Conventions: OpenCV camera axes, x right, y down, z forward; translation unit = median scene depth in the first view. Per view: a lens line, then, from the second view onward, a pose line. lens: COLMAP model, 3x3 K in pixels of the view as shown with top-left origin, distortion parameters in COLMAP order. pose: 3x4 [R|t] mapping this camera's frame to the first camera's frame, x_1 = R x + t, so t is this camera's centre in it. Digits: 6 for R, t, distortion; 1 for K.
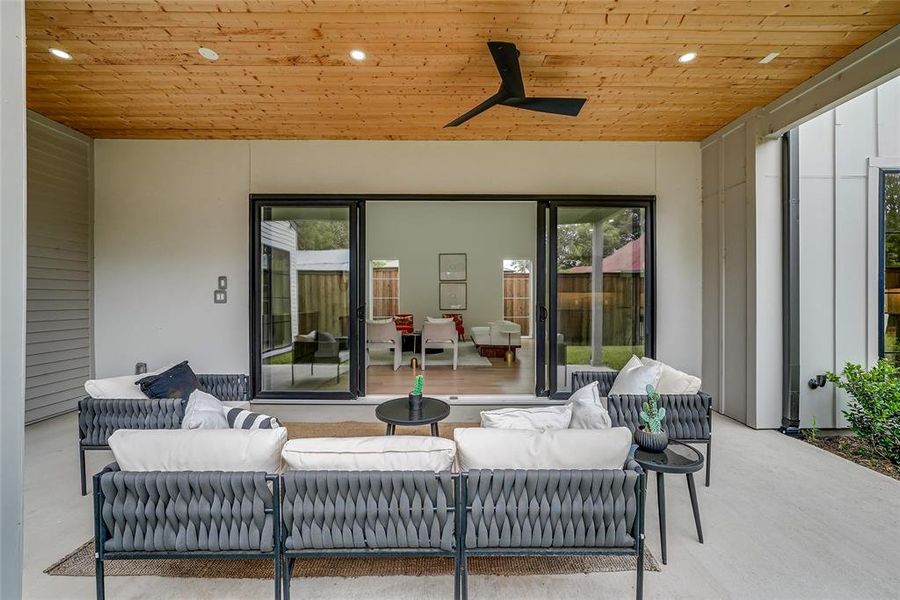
lens RADIAL K [[356.8, 0, 449.5], [0, 356.8, 302.3], [0, 0, 1]] dist [-0.007873, 0.000870]
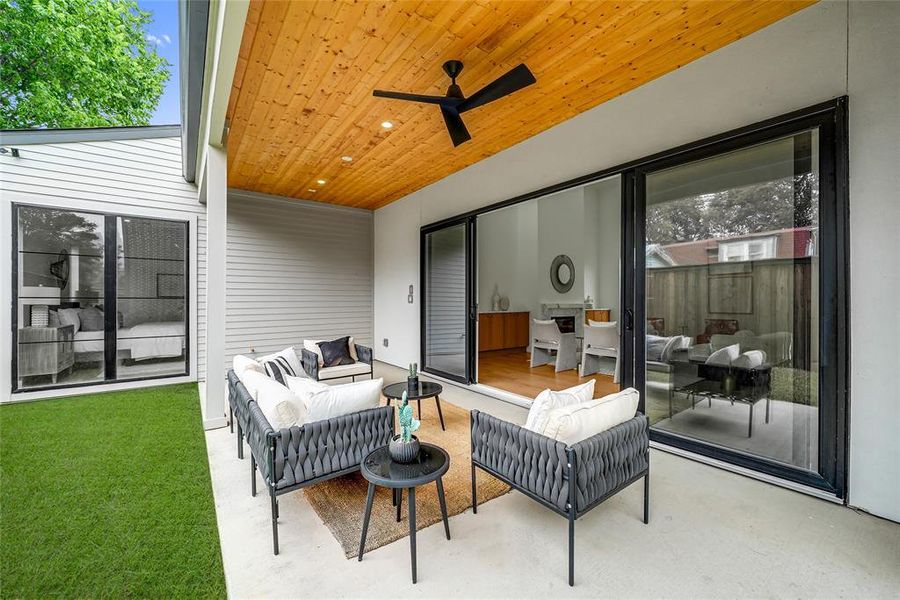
lens RADIAL K [[356.8, 0, 449.4], [0, 356.8, 301.1], [0, 0, 1]] dist [-0.007873, 0.000870]
pose [[0.586122, 0.001449, -0.810222, 0.665476], [-0.002722, 0.999996, -0.000181, -0.006521], [0.810219, 0.002312, 0.586123, 0.255485]]
